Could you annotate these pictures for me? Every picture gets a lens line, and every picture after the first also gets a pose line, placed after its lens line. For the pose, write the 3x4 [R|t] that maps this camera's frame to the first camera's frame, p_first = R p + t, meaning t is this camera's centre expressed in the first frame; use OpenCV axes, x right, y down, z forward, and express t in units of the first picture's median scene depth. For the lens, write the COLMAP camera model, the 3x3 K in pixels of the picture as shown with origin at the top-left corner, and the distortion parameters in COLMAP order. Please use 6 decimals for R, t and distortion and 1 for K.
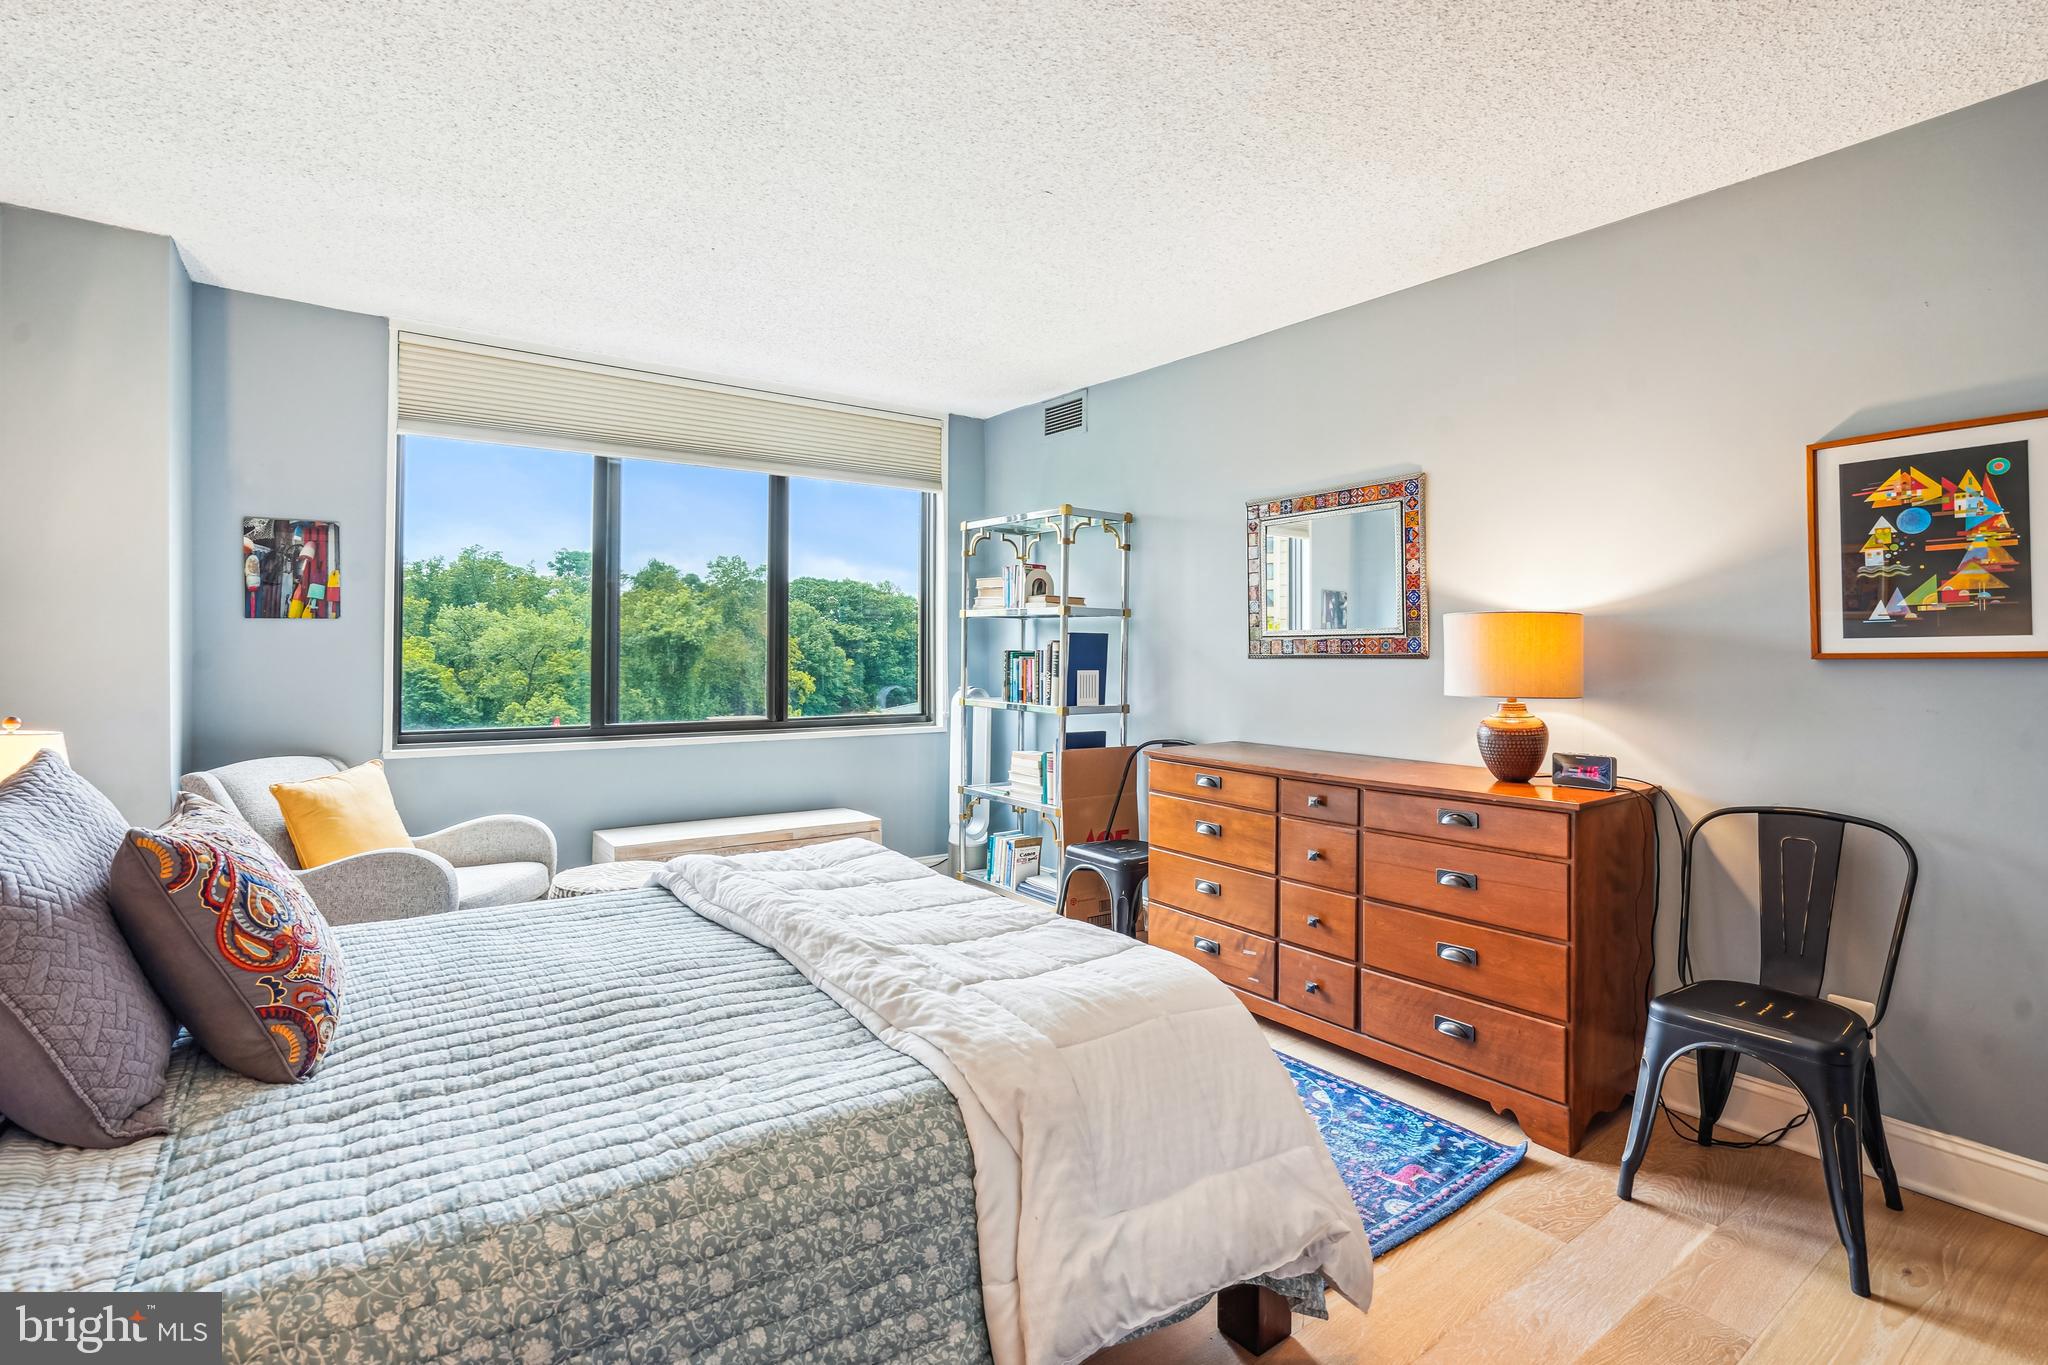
lens RADIAL K [[966.9, 0, 1022.1], [0, 966.9, 645.9], [0, 0, 1]] dist [-0.021700, 0.006732]
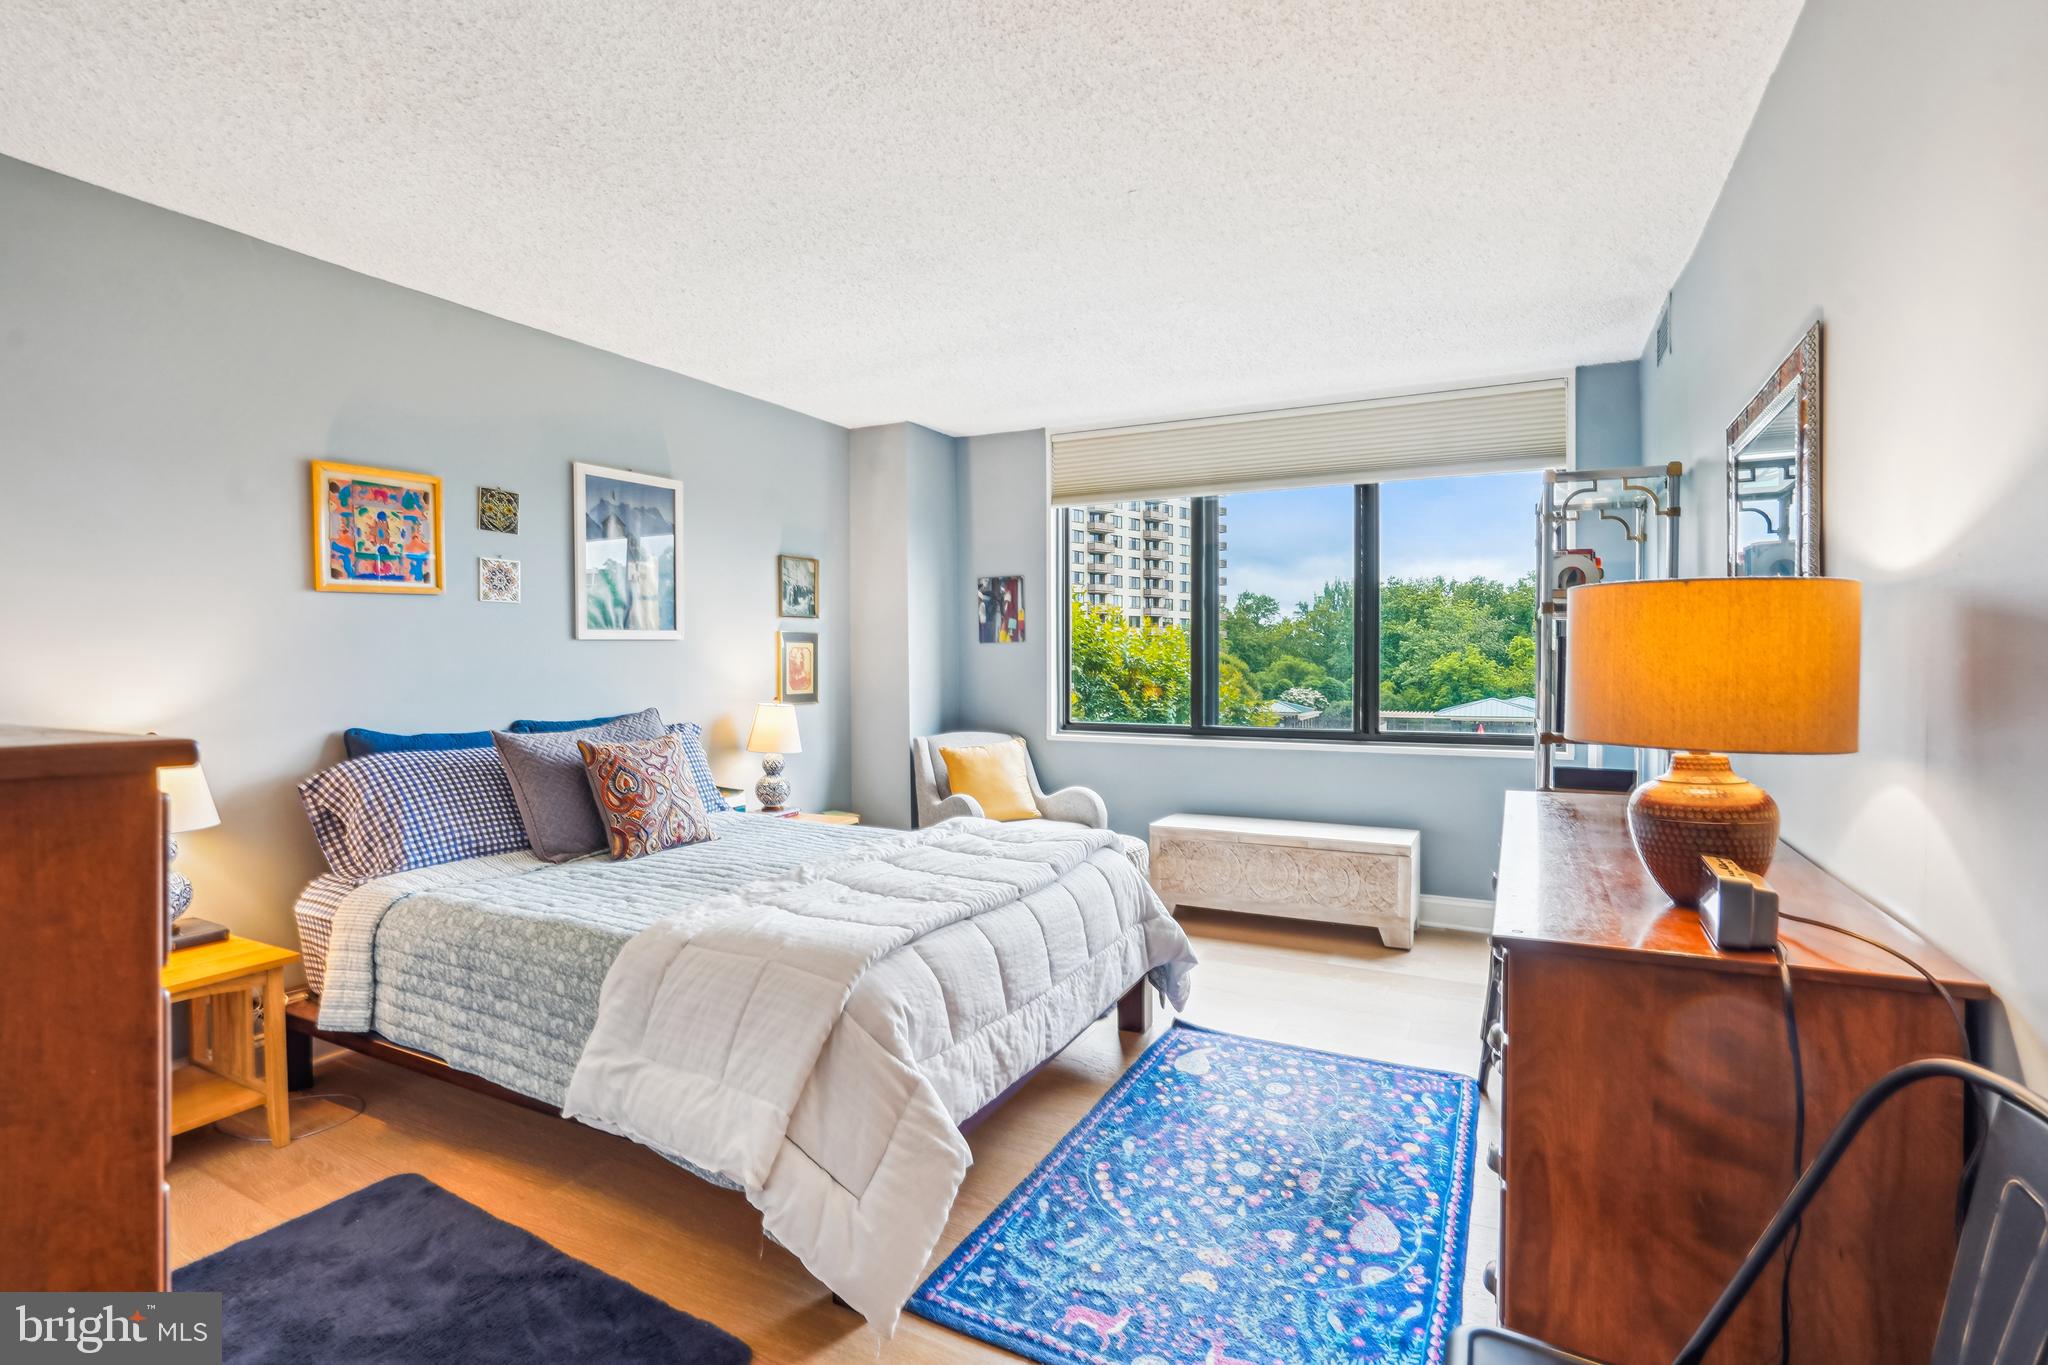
lens RADIAL K [[966.9, 0, 1028.3], [0, 966.9, 679.1], [0, 0, 1]] dist [-0.021700, 0.006732]
pose [[0.454557, 0.013824, -0.890610, 0.633533], [0.004191, 0.999835, 0.017658, 0.003433], [0.890708, -0.011759, 0.454424, 0.338379]]
